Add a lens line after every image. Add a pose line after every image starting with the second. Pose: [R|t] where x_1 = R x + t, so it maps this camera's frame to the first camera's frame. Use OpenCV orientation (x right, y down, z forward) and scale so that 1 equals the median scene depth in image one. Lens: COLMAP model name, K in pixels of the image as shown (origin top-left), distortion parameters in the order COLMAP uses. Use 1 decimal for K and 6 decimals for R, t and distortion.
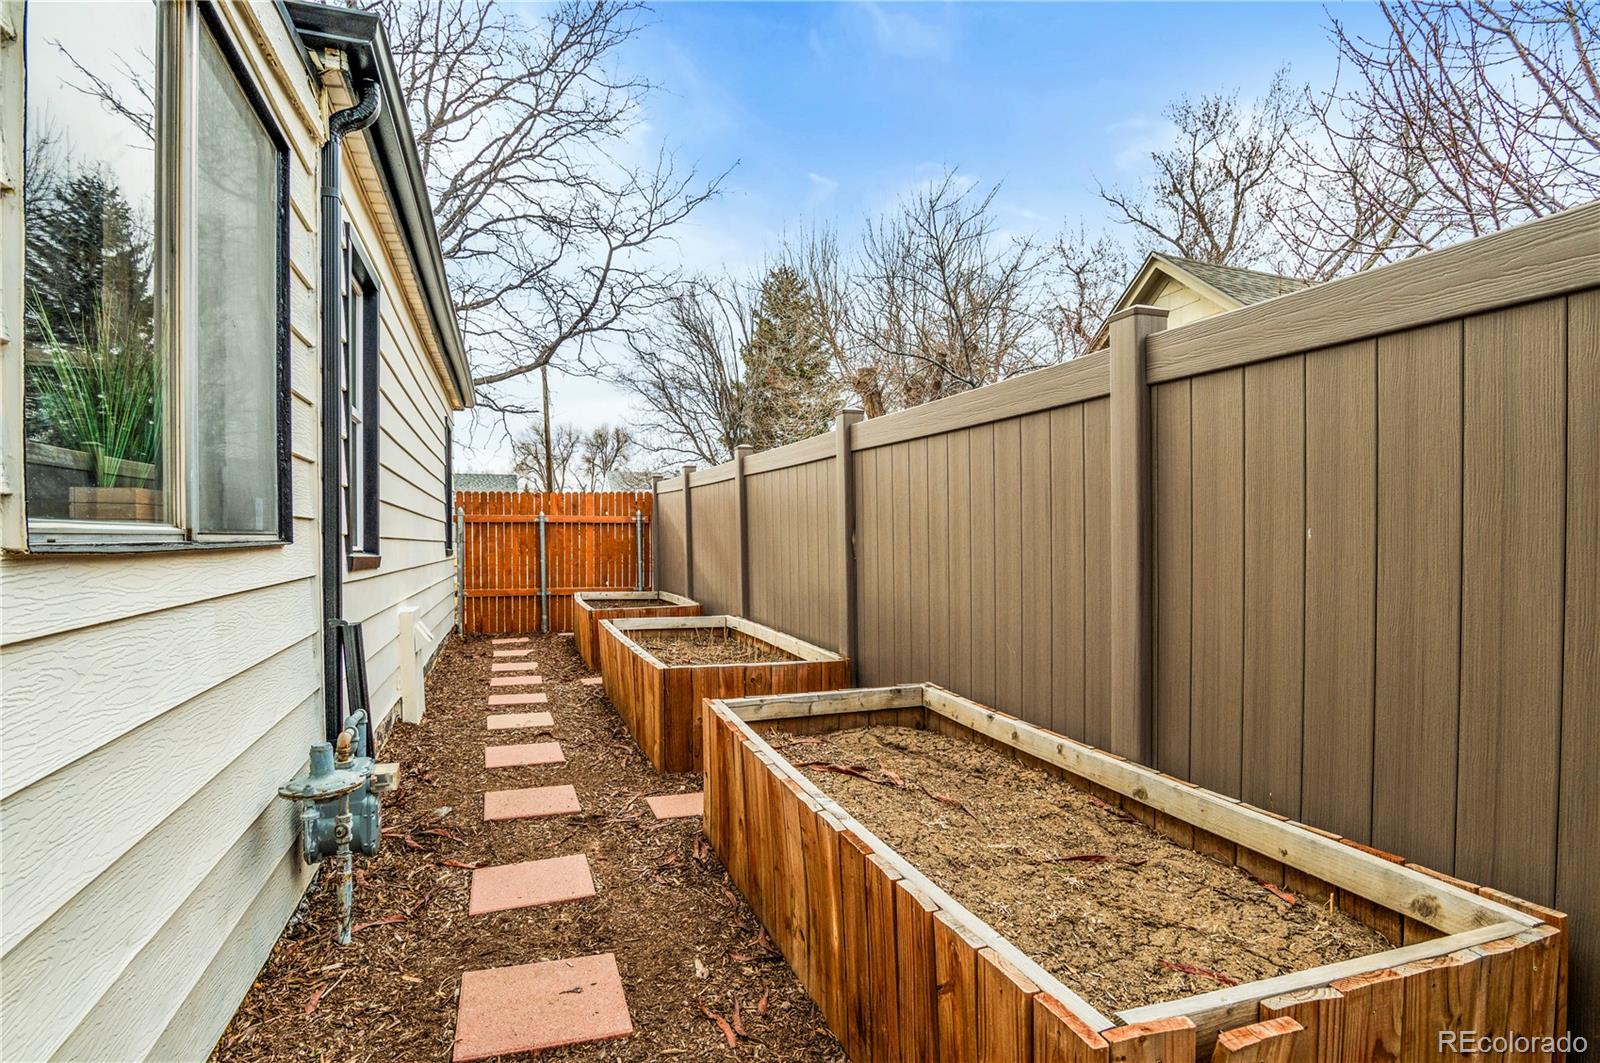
lens RADIAL K [[799.1, 0, 794.6], [0, 799.1, 539.3], [0, 0, 1]] dist [-0.019455, -0.000791]
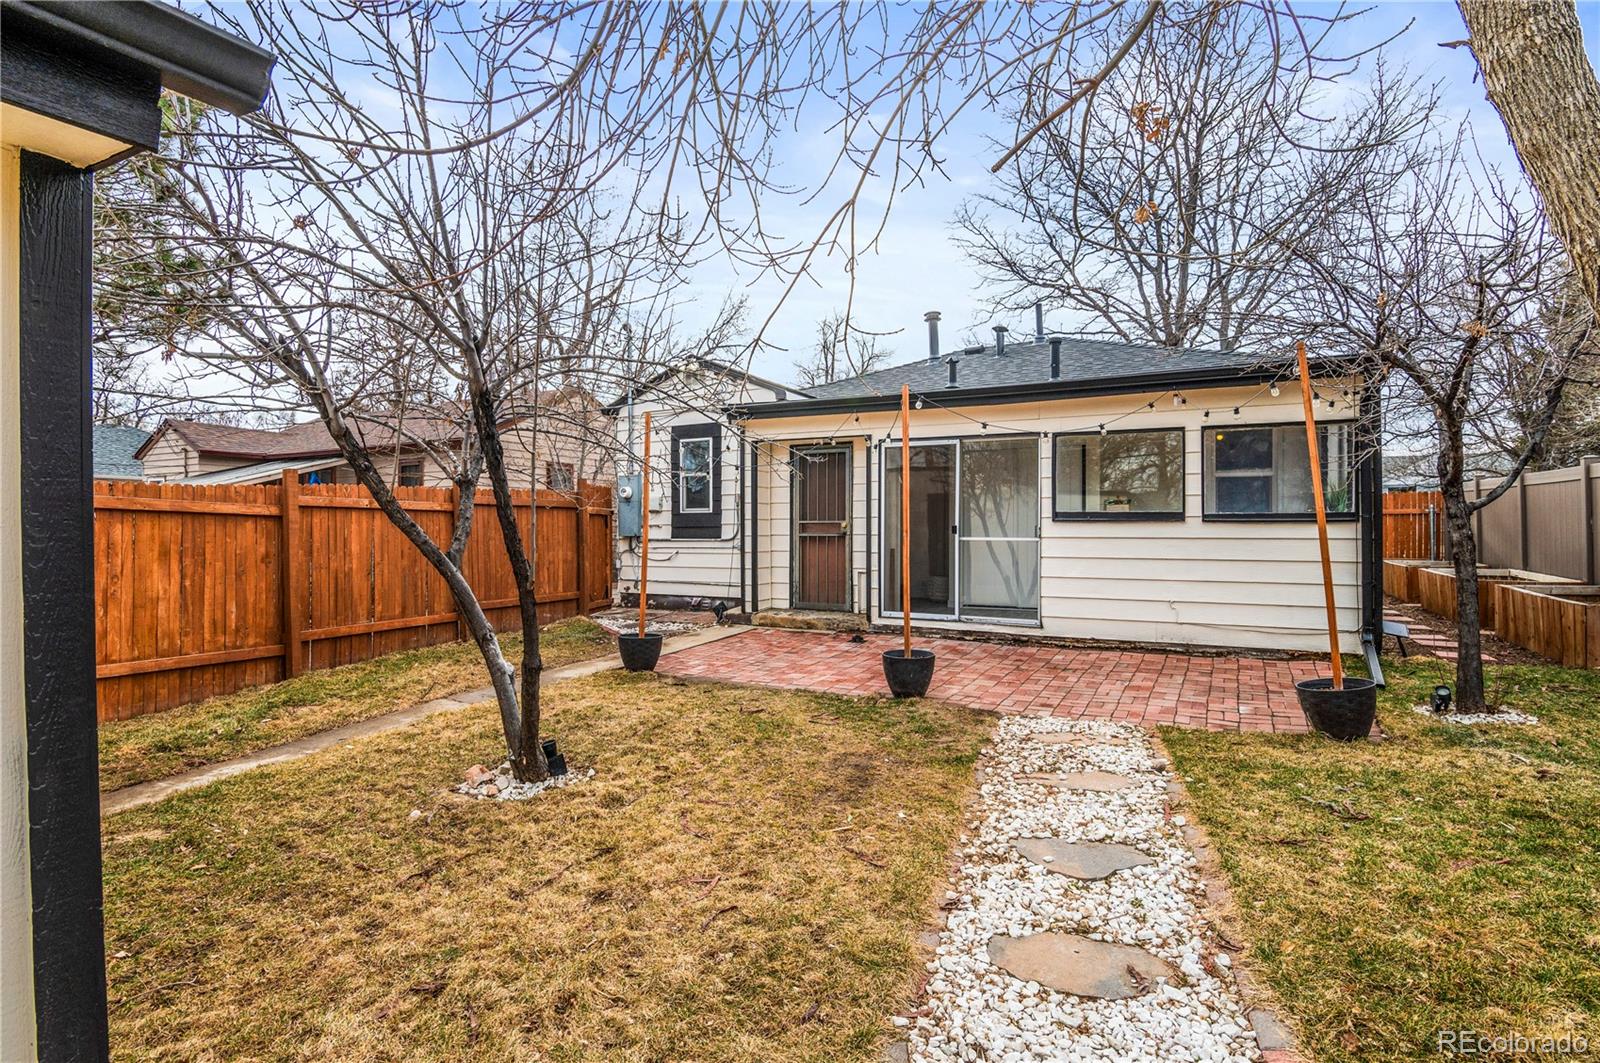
lens RADIAL K [[799.1, 0, 792.3], [0, 799.1, 529.3], [0, 0, 1]] dist [-0.019455, -0.000791]
pose [[0.671985, 0.005127, -0.740547, 0.124548], [-0.006414, 0.999979, 0.001103, 0.020643], [0.740537, 0.004009, 0.672004, -1.241648]]
